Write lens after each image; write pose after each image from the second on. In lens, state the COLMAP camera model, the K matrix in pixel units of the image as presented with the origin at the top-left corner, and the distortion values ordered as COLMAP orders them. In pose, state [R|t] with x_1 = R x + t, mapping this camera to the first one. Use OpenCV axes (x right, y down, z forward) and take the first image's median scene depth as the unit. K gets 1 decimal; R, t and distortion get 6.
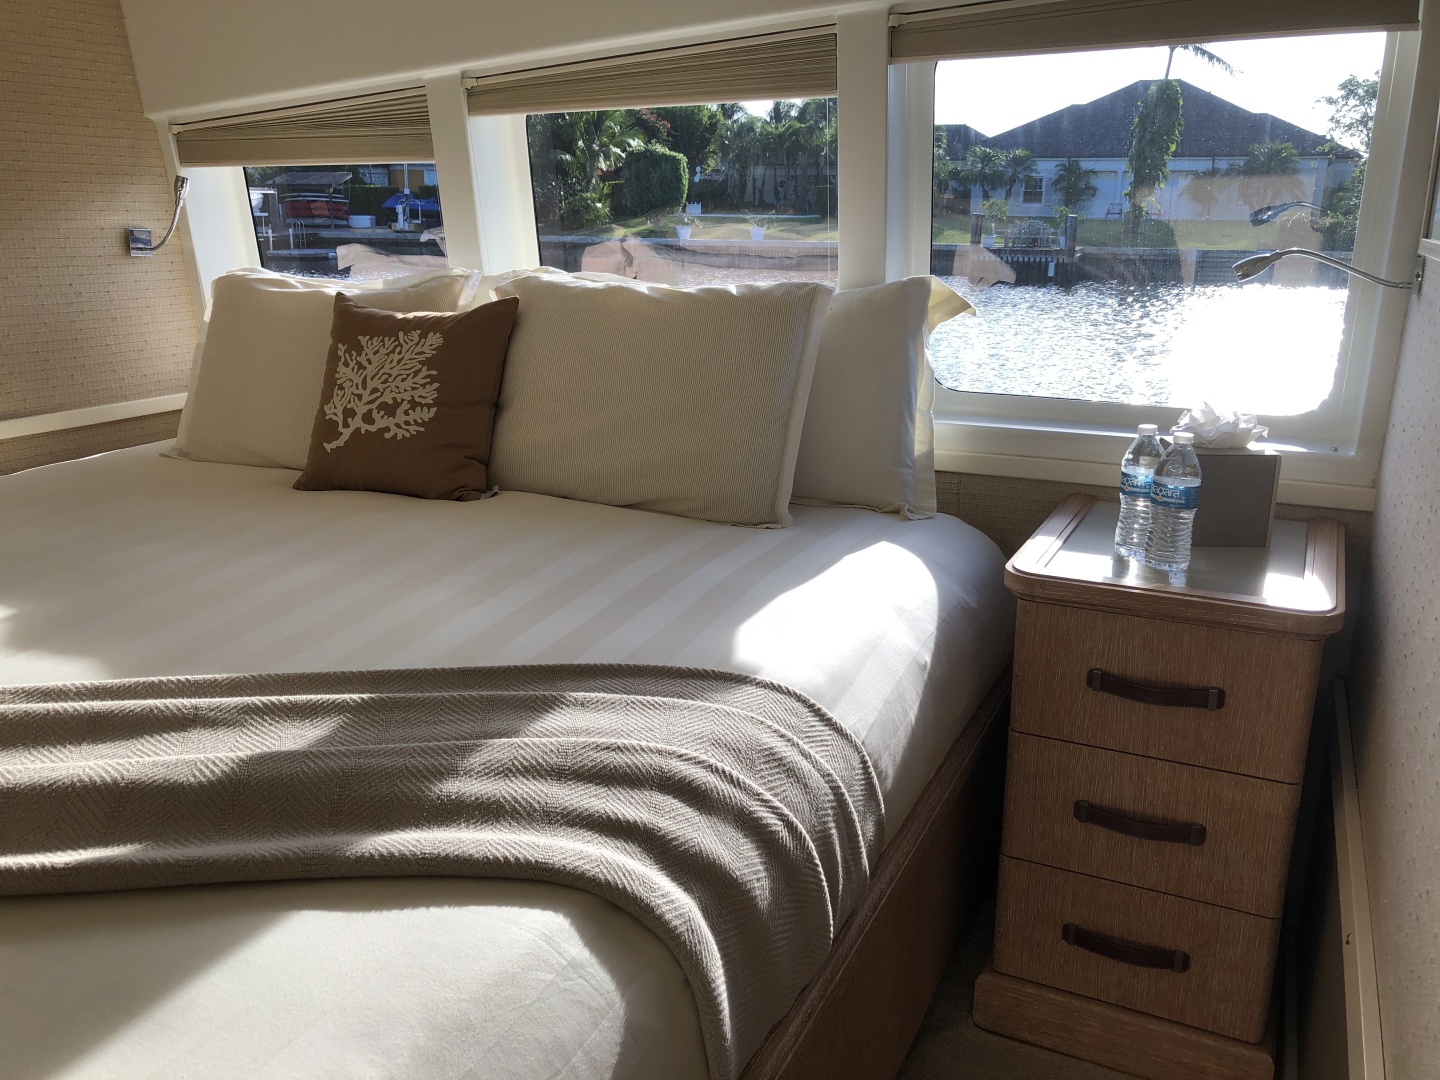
lens RADIAL K [[1193.2, 0, 726.4], [0, 1193.2, 539.7], [0, 0, 1]] dist [0.028443, -0.007037]
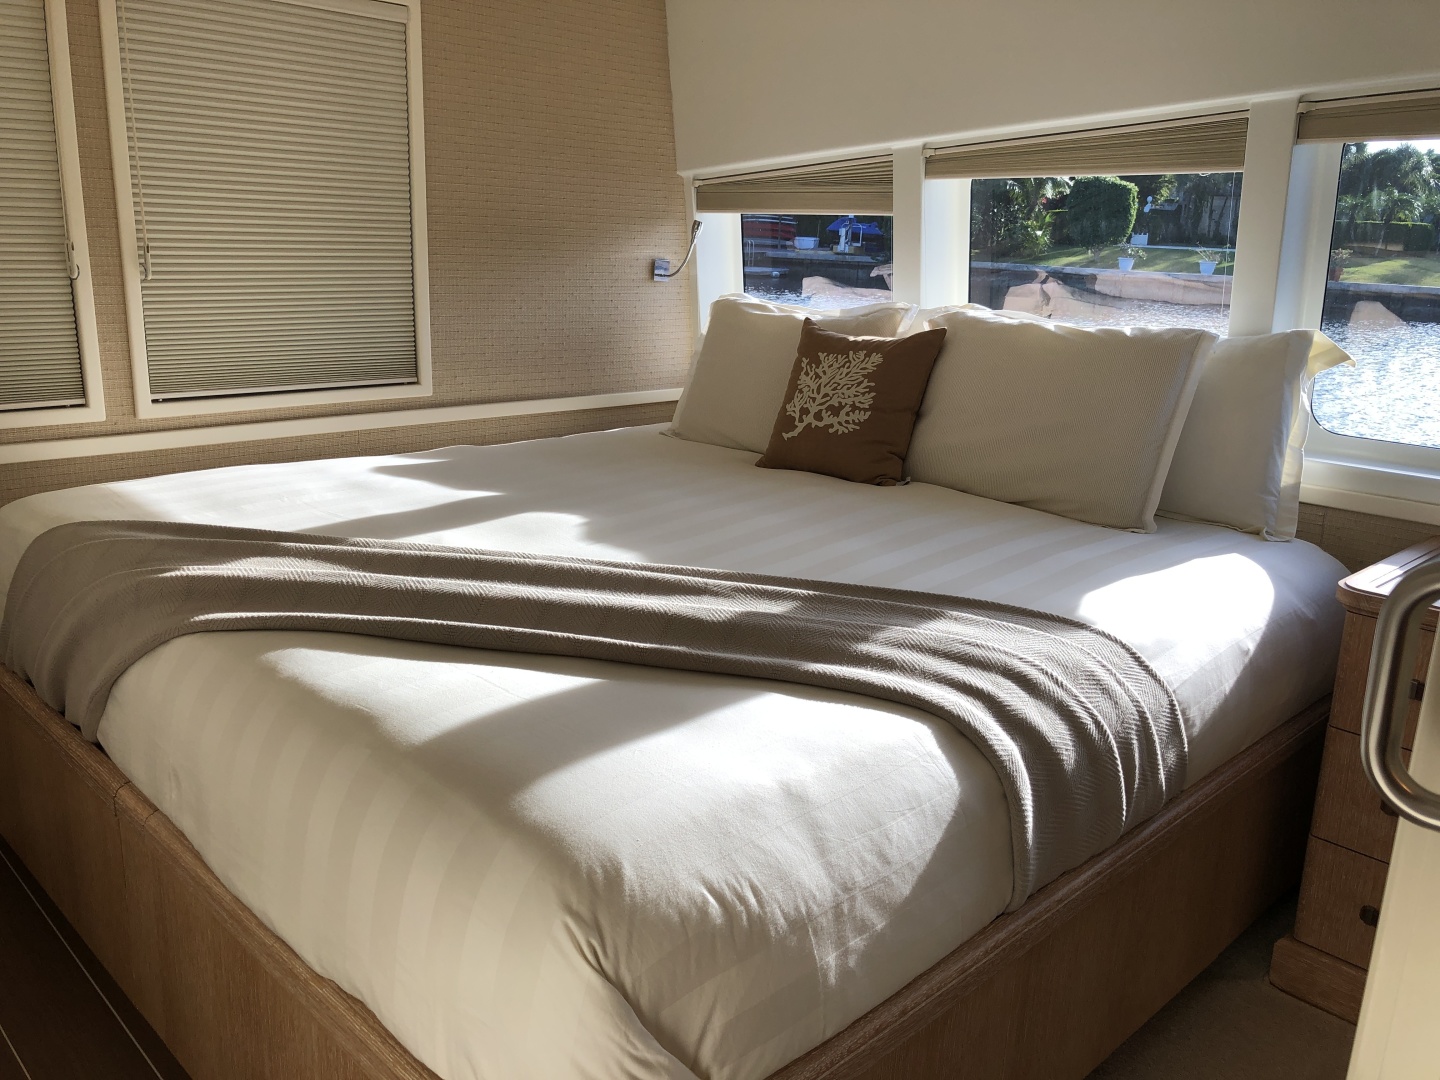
lens RADIAL K [[1193.2, 0, 715.5], [0, 1193.2, 545.6], [0, 0, 1]] dist [0.028443, -0.007037]
pose [[0.935969, 0.115955, -0.332441, 0.043652], [-0.120871, 0.992650, 0.005930, 0.046003], [0.330685, 0.034632, 0.943105, -0.260616]]
